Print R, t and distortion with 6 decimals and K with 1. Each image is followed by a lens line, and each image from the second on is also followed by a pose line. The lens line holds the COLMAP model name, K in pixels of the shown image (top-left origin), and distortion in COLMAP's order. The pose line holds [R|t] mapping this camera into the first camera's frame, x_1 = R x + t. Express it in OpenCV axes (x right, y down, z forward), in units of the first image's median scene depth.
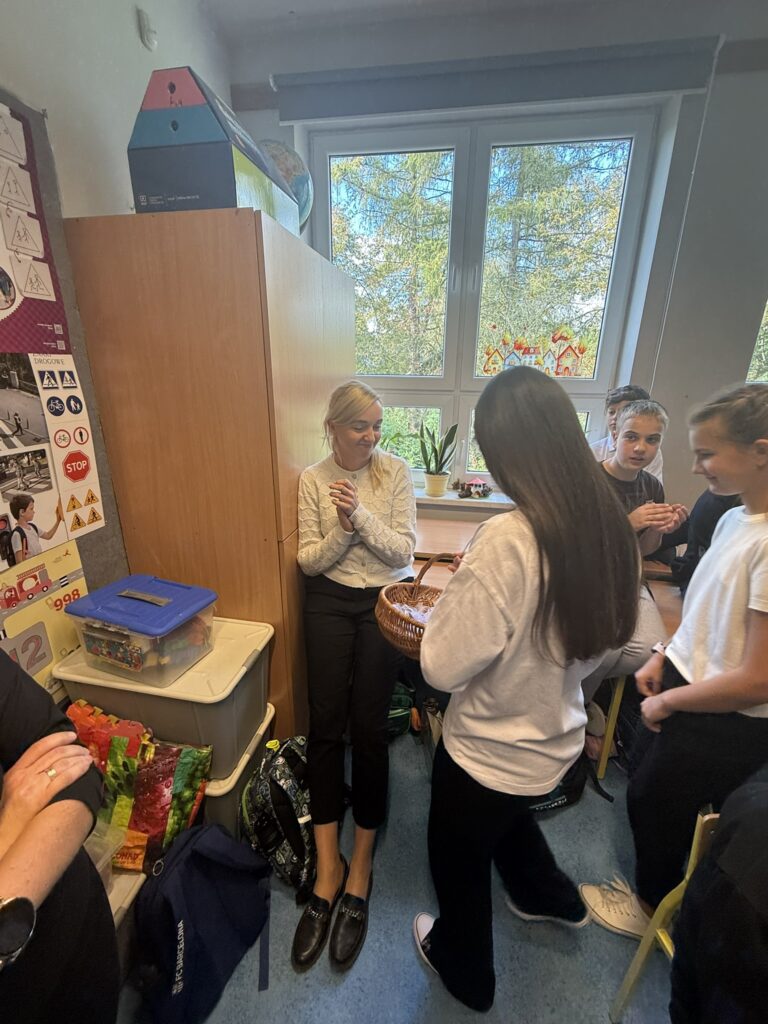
lens RADIAL K [[416.1, 0, 403.4], [0, 416.1, 513.8], [0, 0, 1]] dist [0.006384, -0.001439]
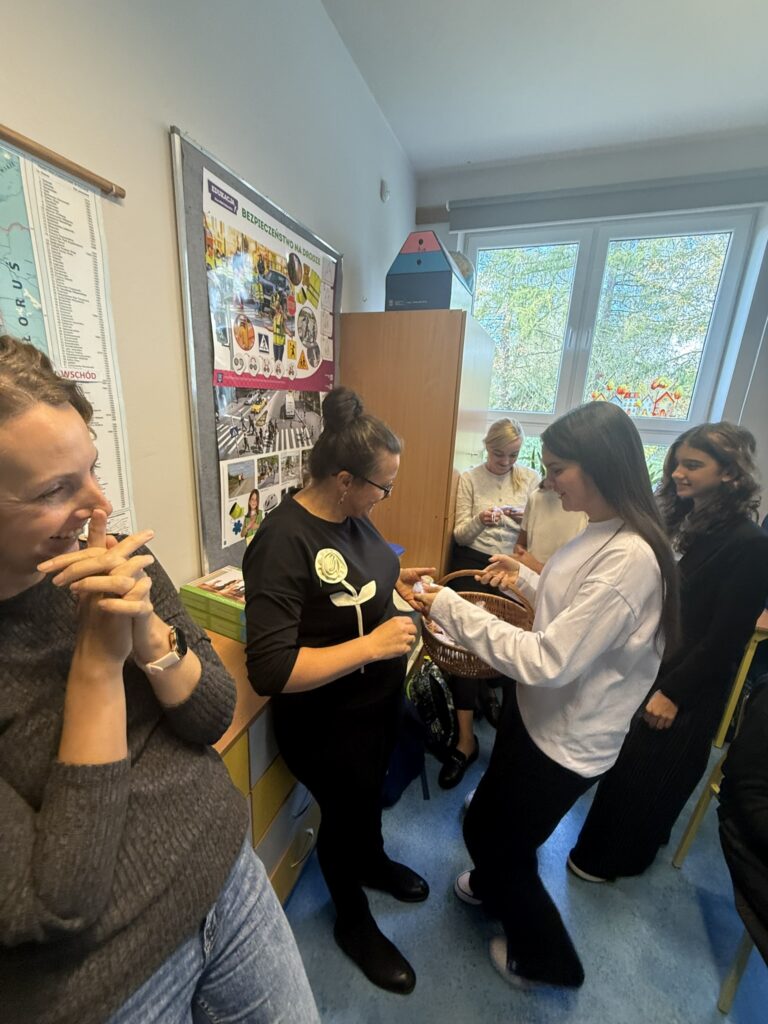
lens RADIAL K [[416.1, 0, 394.3], [0, 416.1, 517.5], [0, 0, 1]] dist [0.006384, -0.001439]
pose [[0.981171, 0.081367, -0.175165, -0.231746], [-0.092141, 0.994266, -0.054269, 0.170645], [0.169745, 0.069387, 0.983042, -0.522300]]
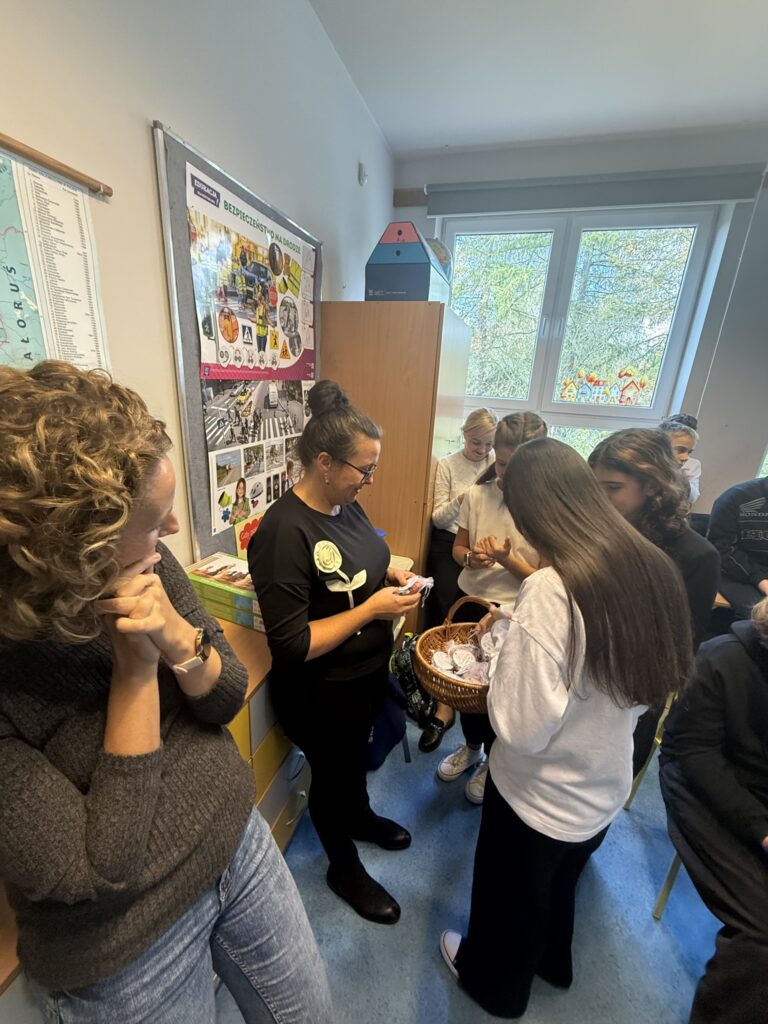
lens RADIAL K [[416.1, 0, 393.2], [0, 416.1, 518.4], [0, 0, 1]] dist [0.006384, -0.001439]
pose [[0.989244, 0.081505, -0.121467, -0.234758], [-0.083237, 0.996487, -0.009244, 0.154812], [0.120287, 0.019255, 0.992552, -0.595151]]
